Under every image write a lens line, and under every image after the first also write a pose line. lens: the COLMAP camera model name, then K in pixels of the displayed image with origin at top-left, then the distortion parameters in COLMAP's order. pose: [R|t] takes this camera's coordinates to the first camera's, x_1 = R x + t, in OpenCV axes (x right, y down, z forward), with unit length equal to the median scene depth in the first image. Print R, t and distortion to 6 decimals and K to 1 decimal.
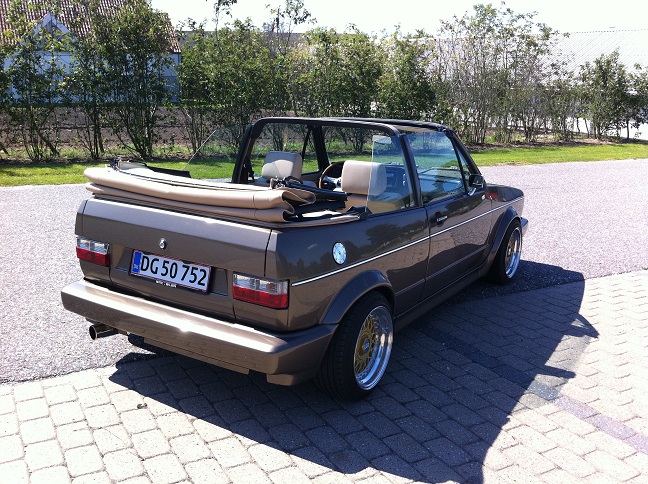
lens RADIAL K [[650.5, 0, 324.0], [0, 650.5, 242.0], [0, 0, 1]] dist [-0.047562, 0.000446]
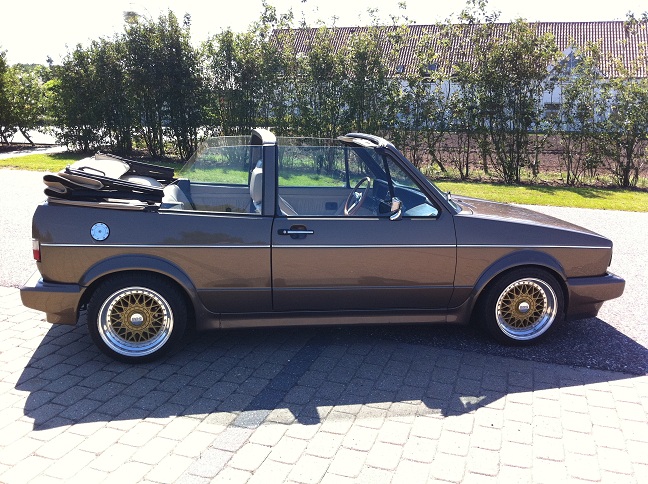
lens RADIAL K [[650.5, 0, 324.0], [0, 650.5, 242.0], [0, 0, 1]] dist [-0.047562, 0.000446]
pose [[0.648622, 0.134265, -0.749175, 1.082883], [-0.168968, 0.985157, 0.030267, -0.064682], [0.742118, 0.106954, 0.661681, 0.444908]]
